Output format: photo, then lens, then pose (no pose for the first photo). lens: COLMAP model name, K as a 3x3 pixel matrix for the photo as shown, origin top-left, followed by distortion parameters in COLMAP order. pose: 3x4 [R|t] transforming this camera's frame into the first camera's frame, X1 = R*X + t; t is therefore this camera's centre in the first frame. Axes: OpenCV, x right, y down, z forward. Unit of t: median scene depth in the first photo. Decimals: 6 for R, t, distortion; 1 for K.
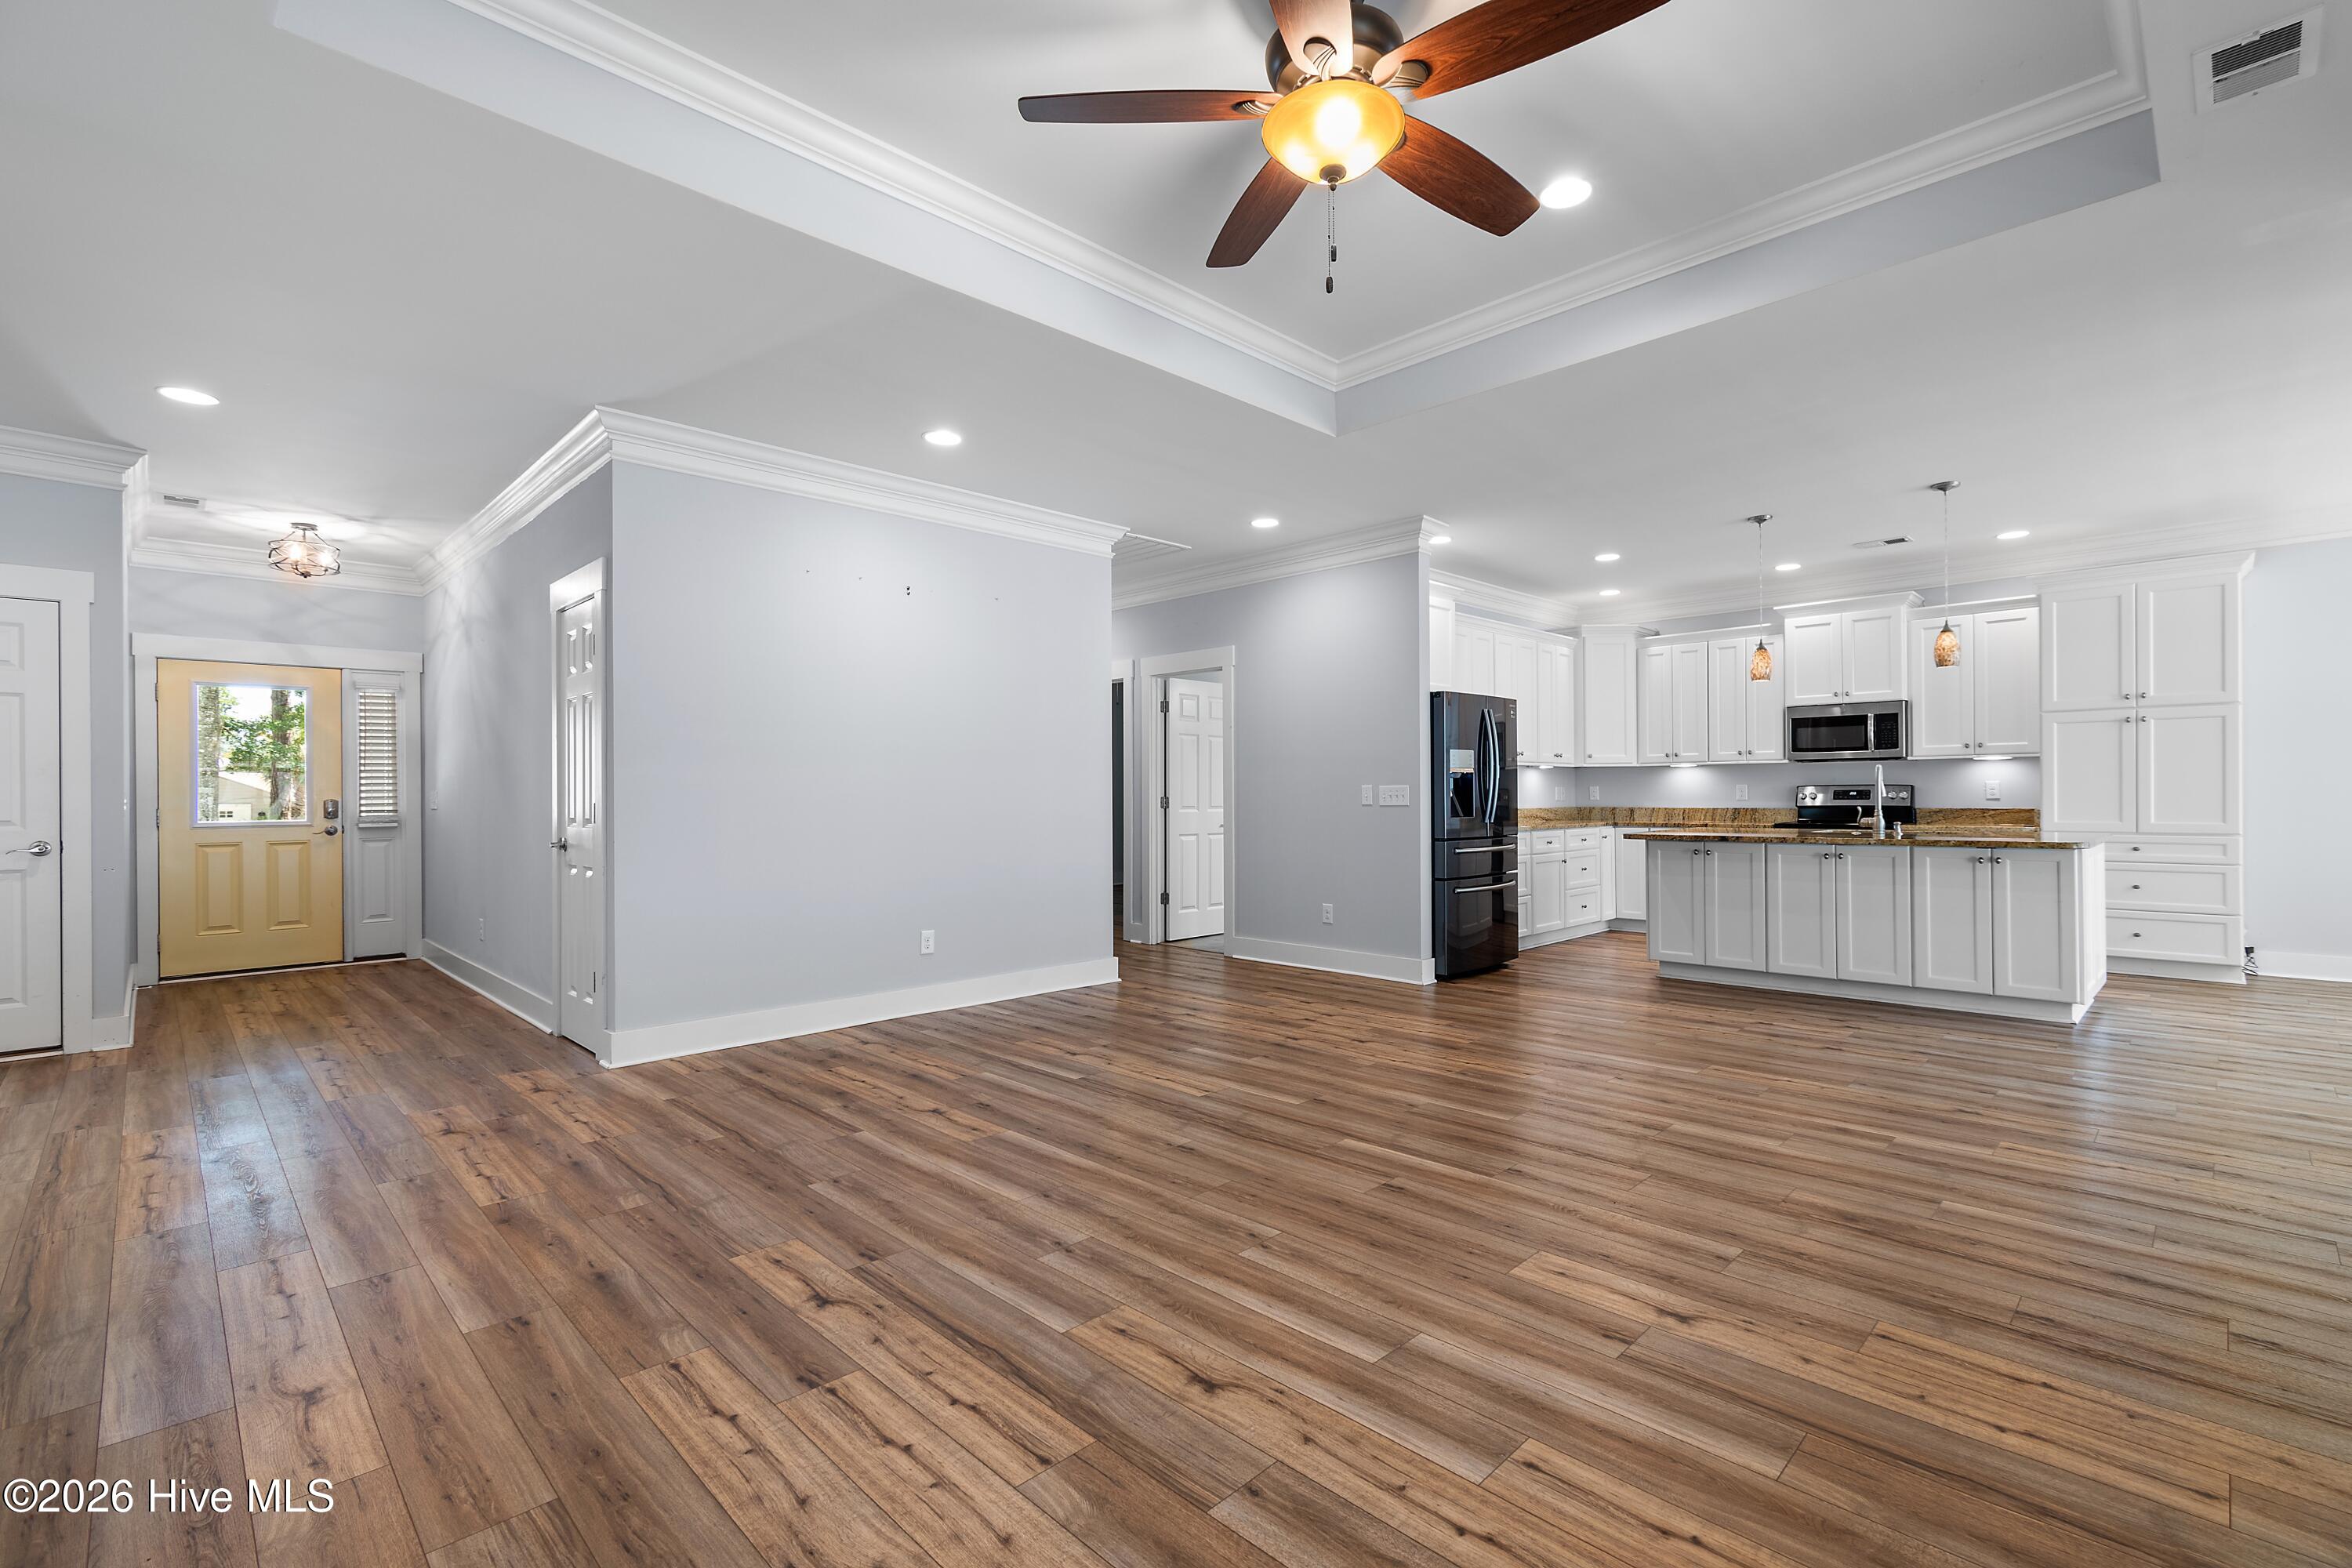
lens RADIAL K [[1040.8, 0, 1191.4], [0, 1040.8, 788.1], [0, 0, 1]] dist [0.003442, -0.001449]
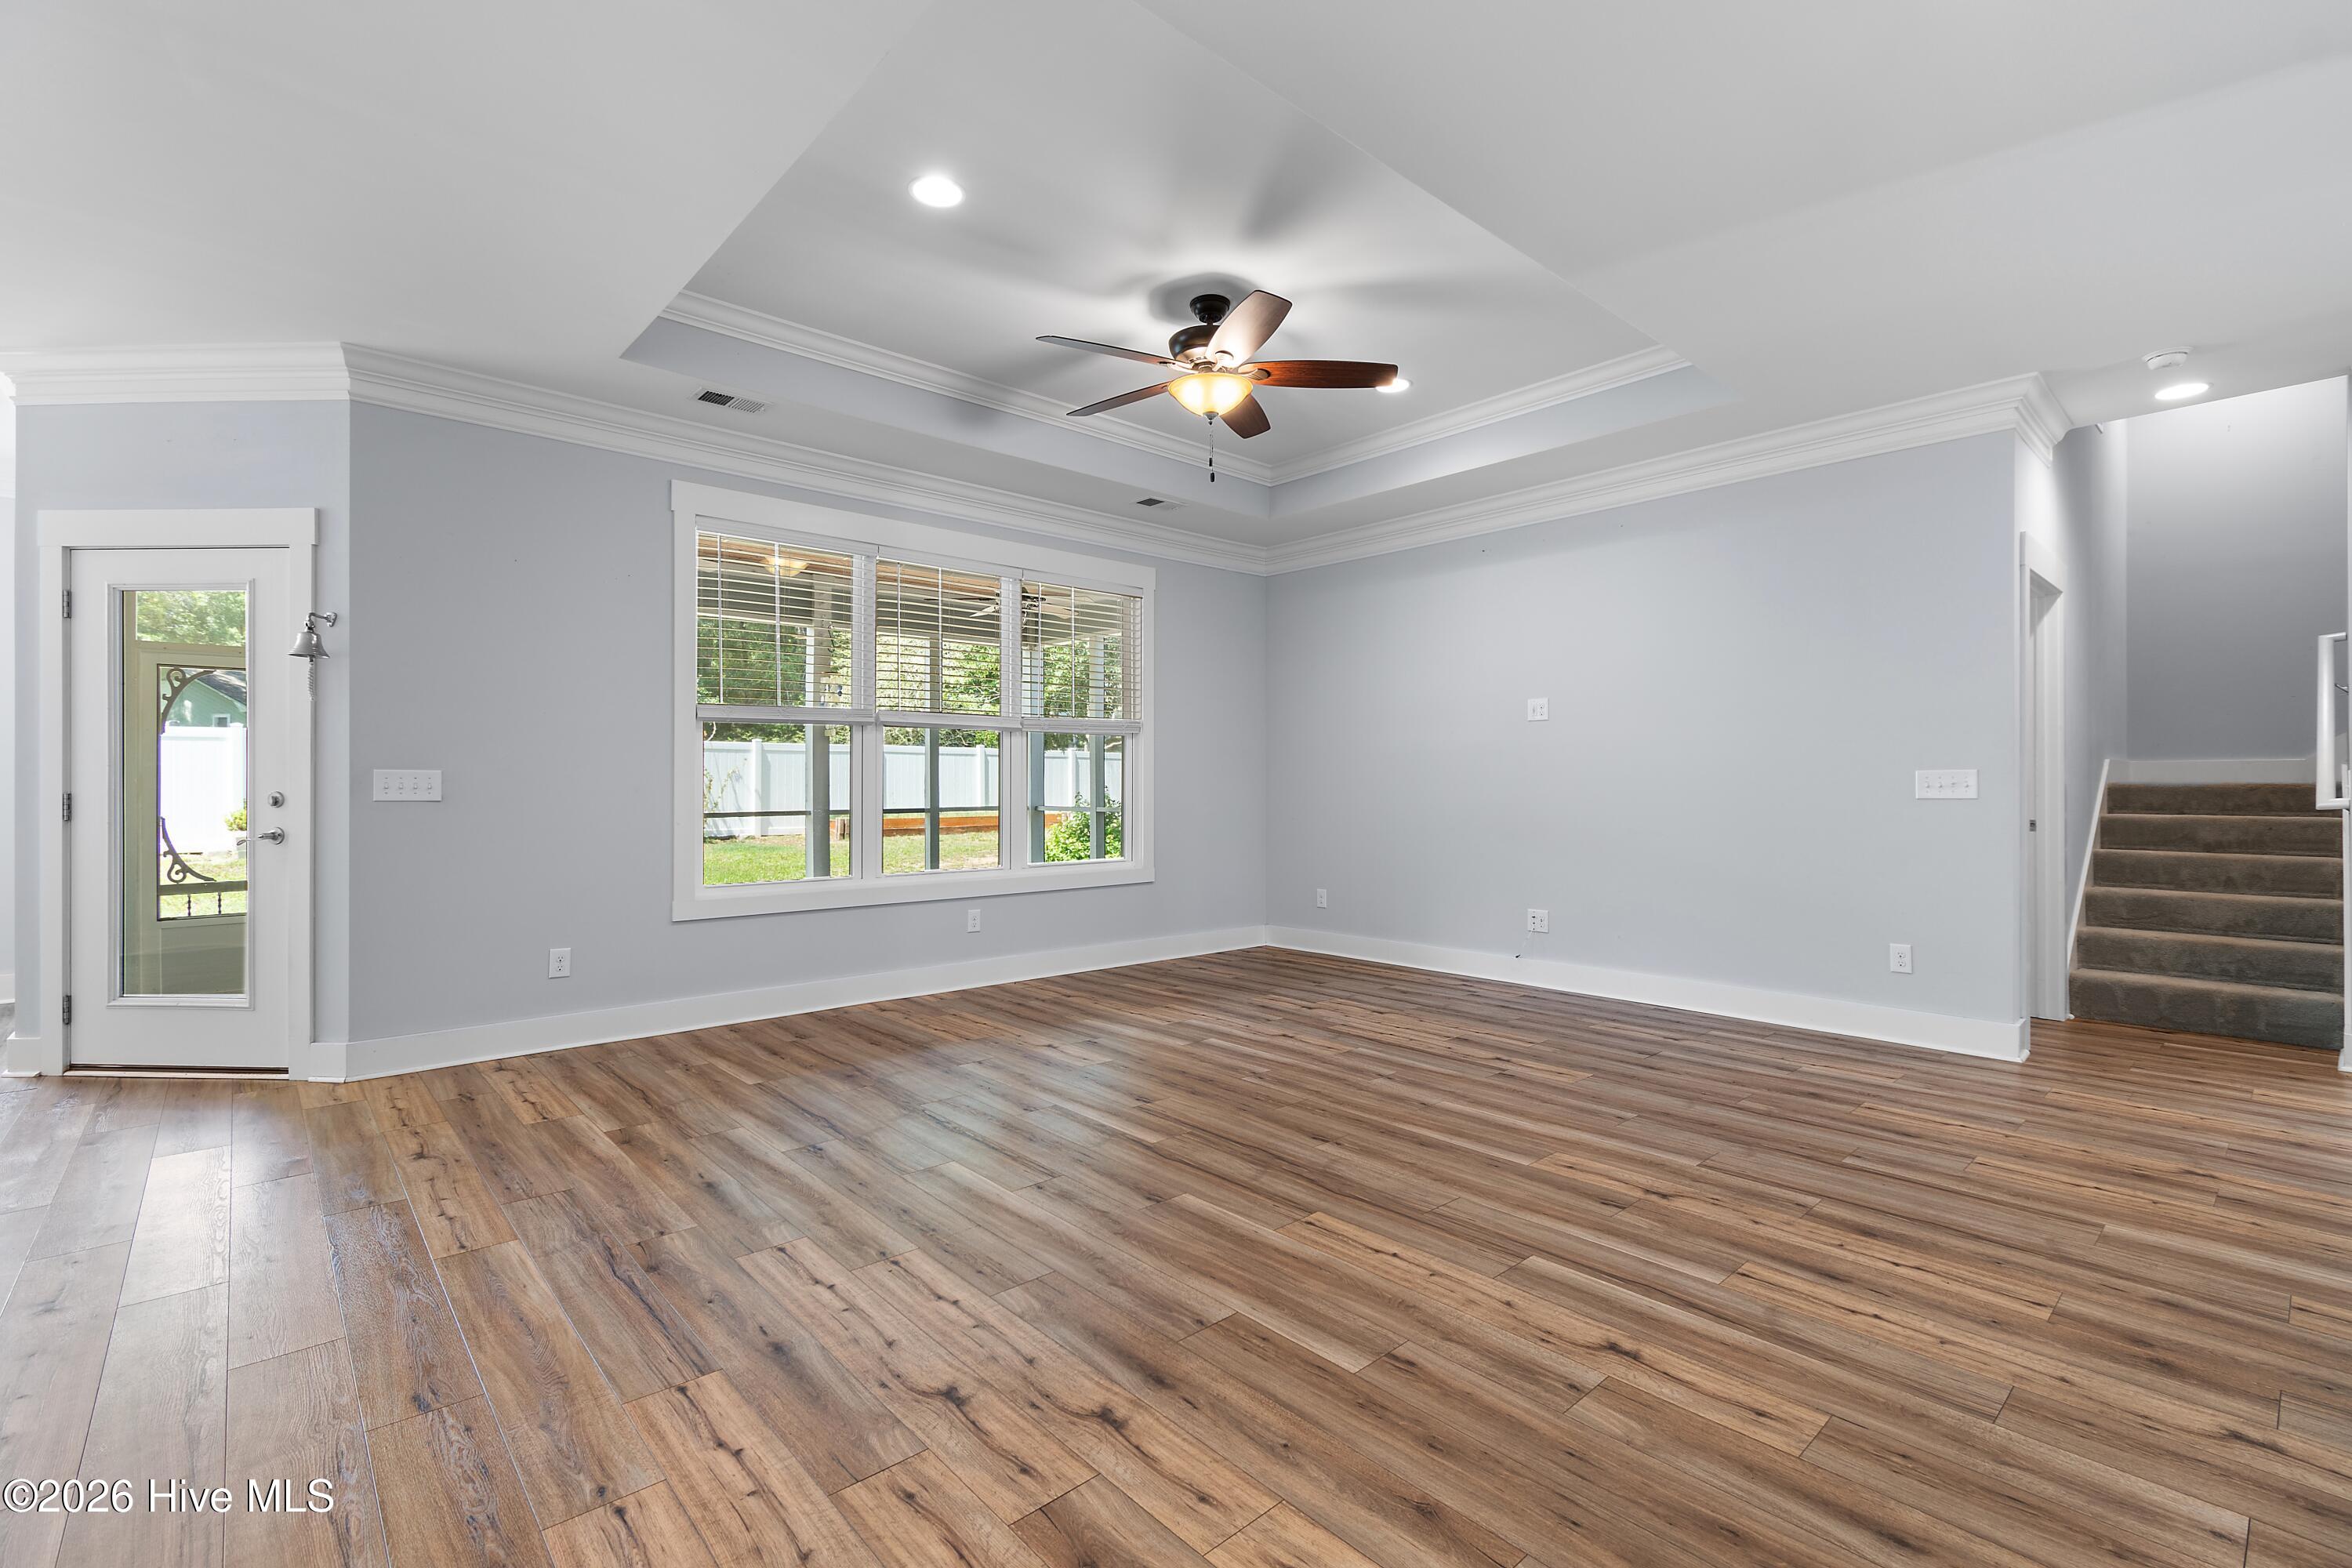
lens RADIAL K [[1040.8, 0, 1188.9], [0, 1040.8, 786.7], [0, 0, 1]] dist [0.003442, -0.001449]
pose [[-0.998764, 0.006627, 0.049262, 0.058815], [0.006530, 0.999976, -0.002139, 0.009895], [-0.049275, -0.001815, -0.998784, 1.723685]]
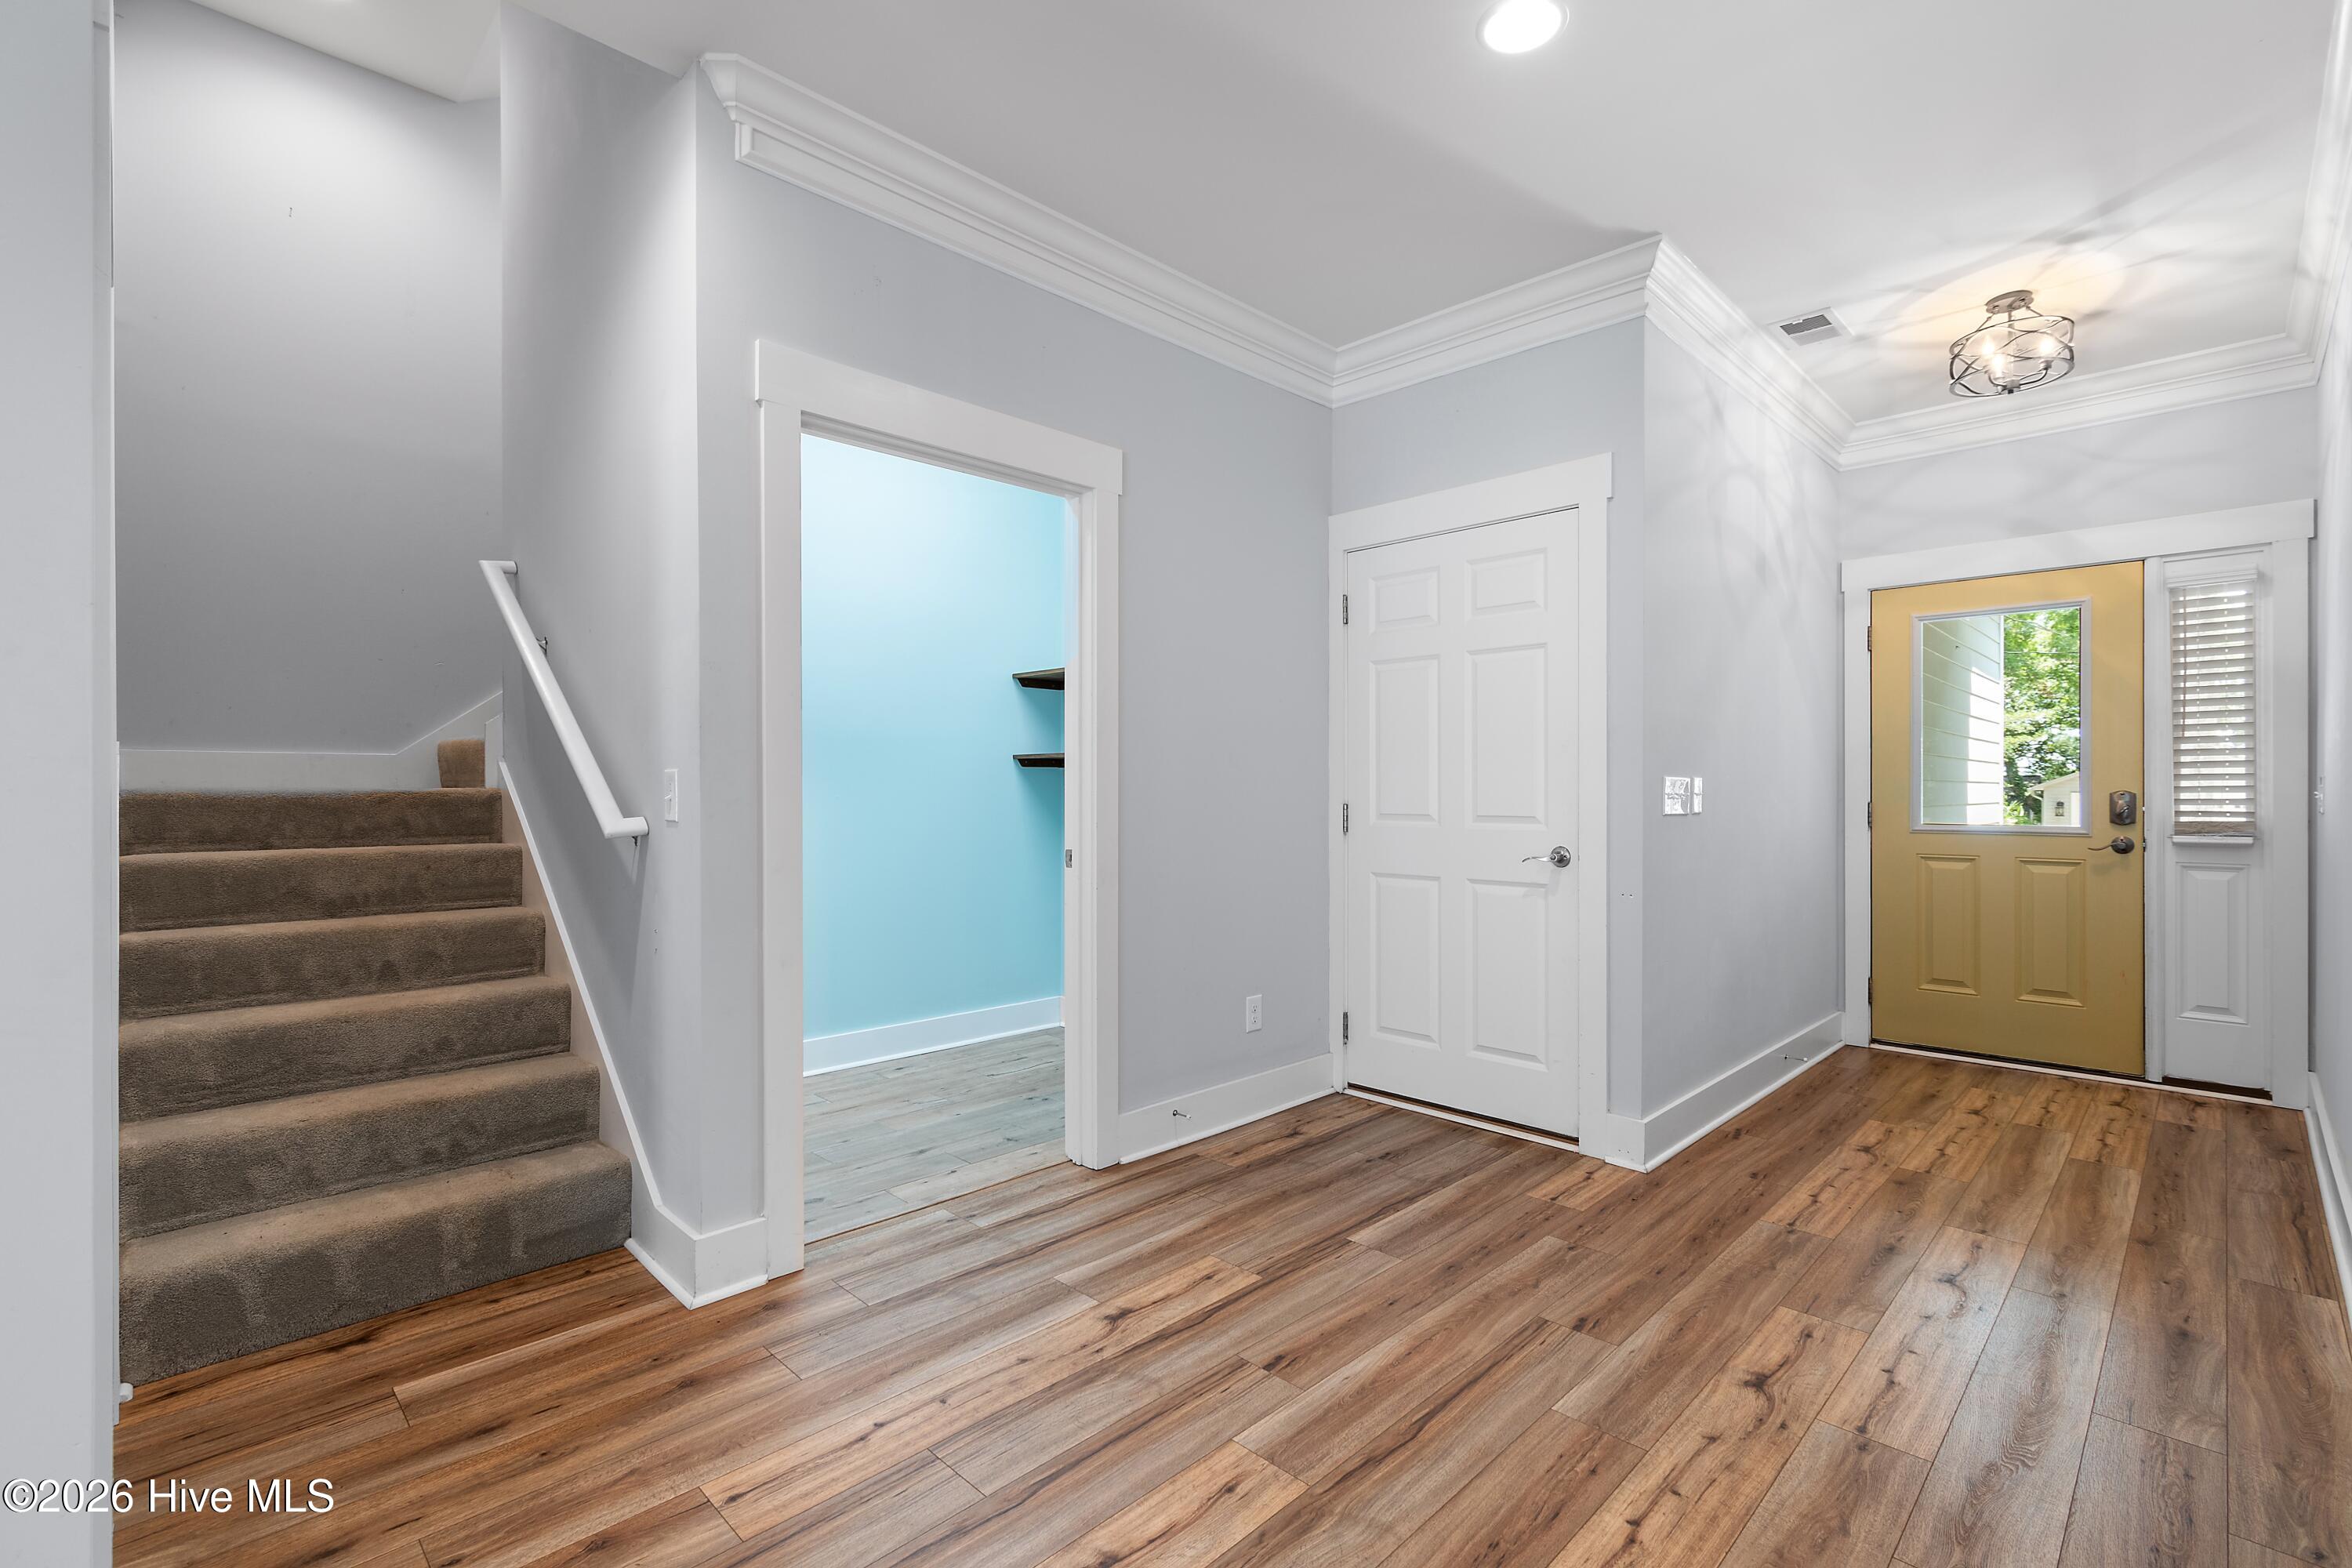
lens RADIAL K [[1040.8, 0, 1194.8], [0, 1040.8, 792.3], [0, 0, 1]] dist [0.003442, -0.001449]
pose [[0.003571, 0.012003, -0.999922, -0.465142], [0.003626, 0.999921, 0.012016, 0.004939], [0.999987, -0.003668, 0.003527, 0.895117]]
